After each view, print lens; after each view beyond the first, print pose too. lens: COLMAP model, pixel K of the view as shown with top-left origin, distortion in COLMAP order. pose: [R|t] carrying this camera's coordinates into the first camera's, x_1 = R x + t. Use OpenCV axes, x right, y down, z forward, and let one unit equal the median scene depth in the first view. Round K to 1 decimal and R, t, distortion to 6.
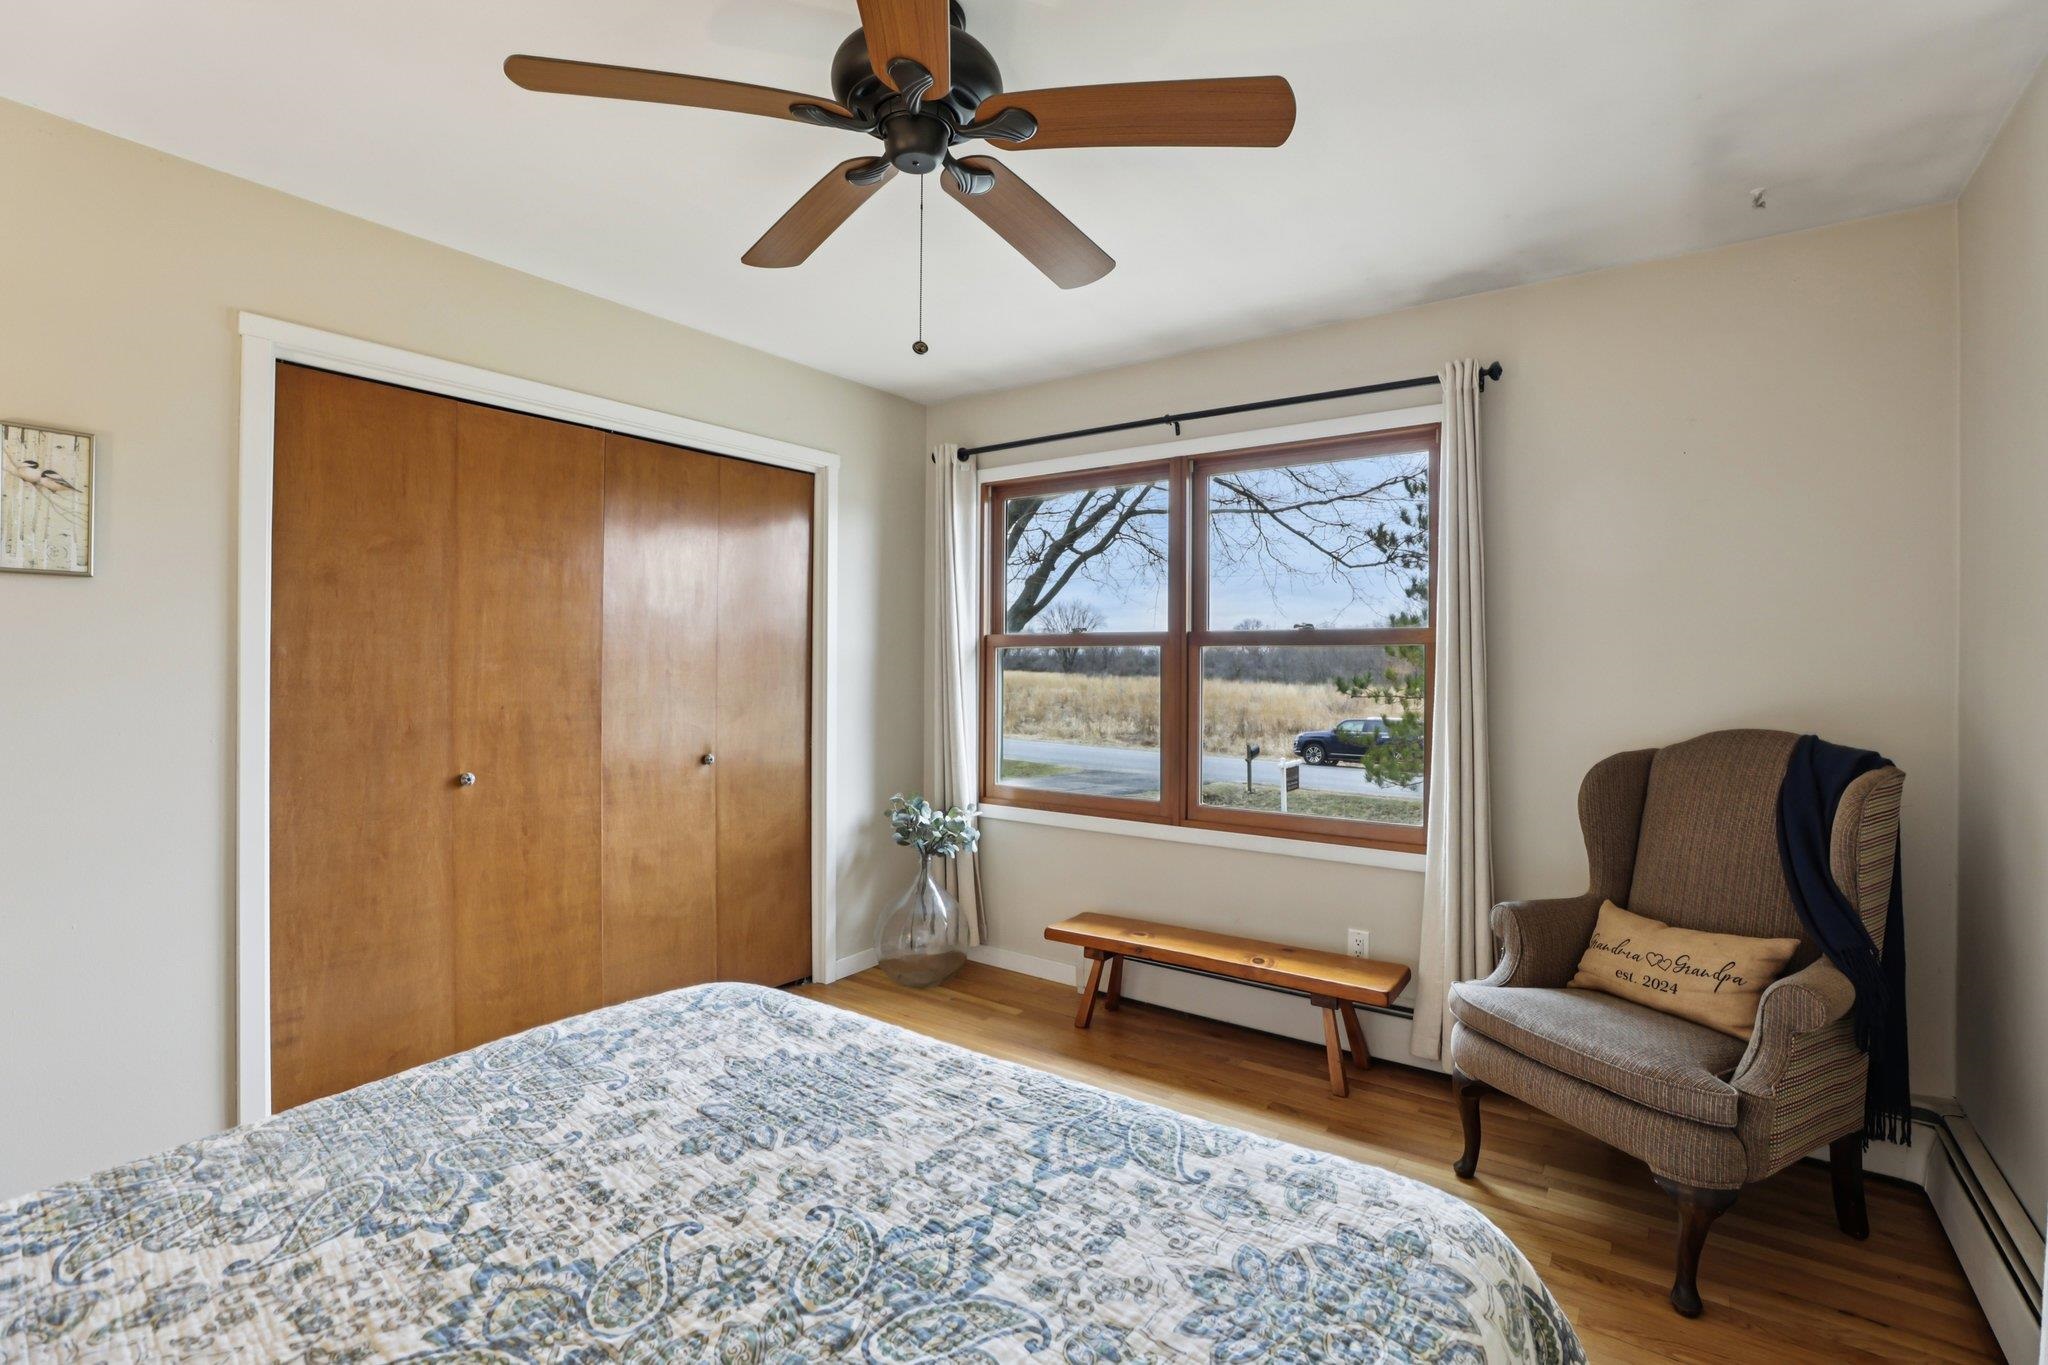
lens RADIAL K [[938.5, 0, 1026.5], [0, 938.5, 658.0], [0, 0, 1]] dist [-0.044911, 0.013564]
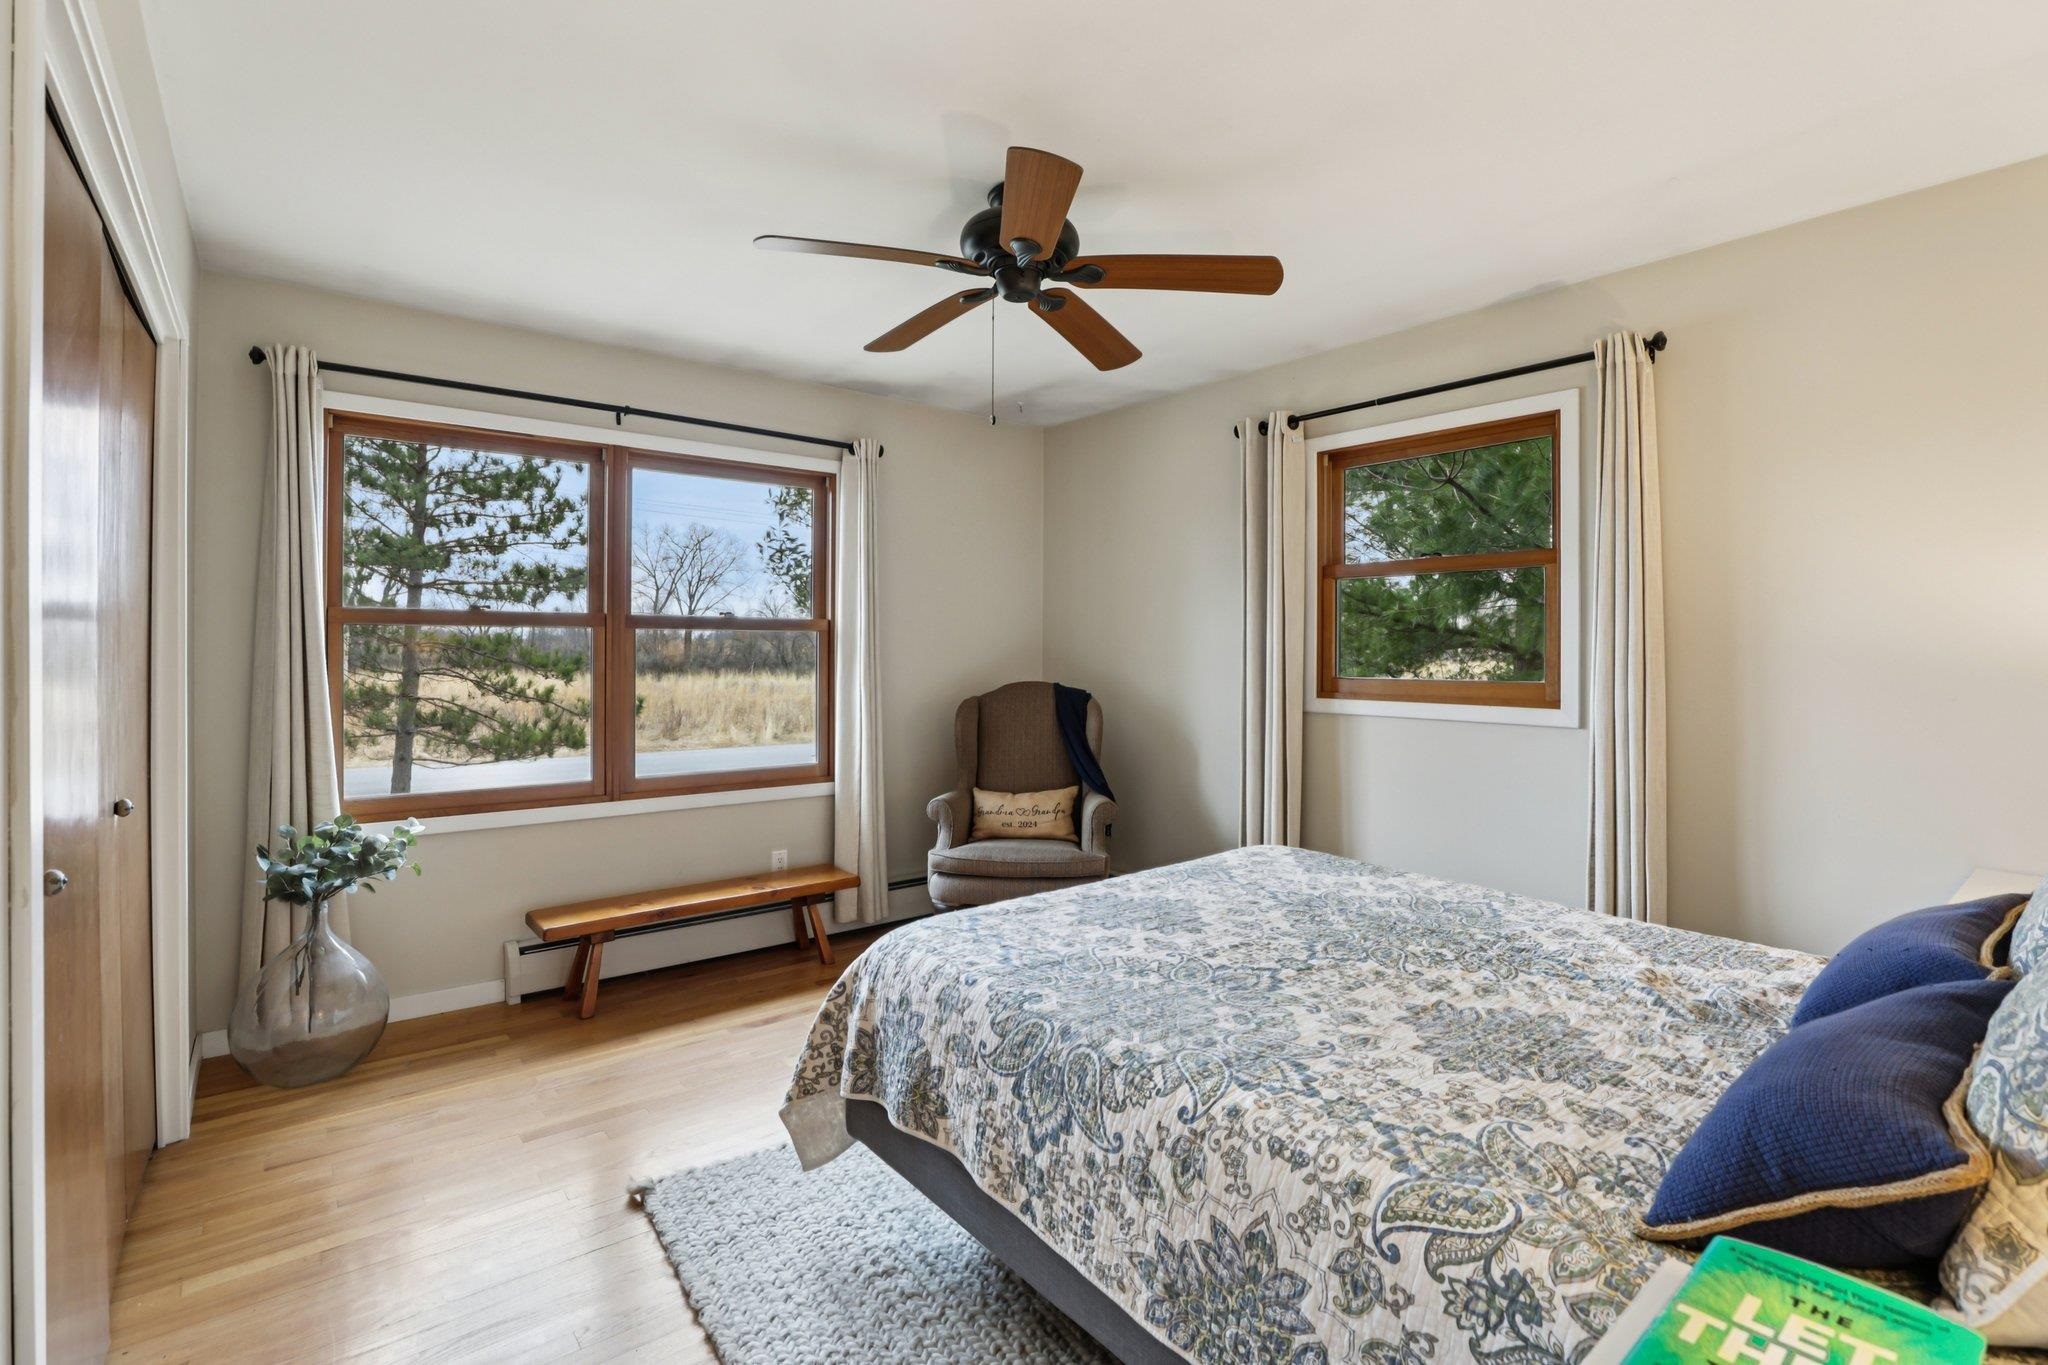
lens RADIAL K [[938.5, 0, 1026.5], [0, 938.5, 658.0], [0, 0, 1]] dist [-0.044911, 0.013564]
pose [[0.270317, -0.015983, 0.962639, -1.750915], [-0.007168, 0.999801, 0.018613, -0.006426], [-0.962745, -0.011932, 0.270149, 0.693970]]
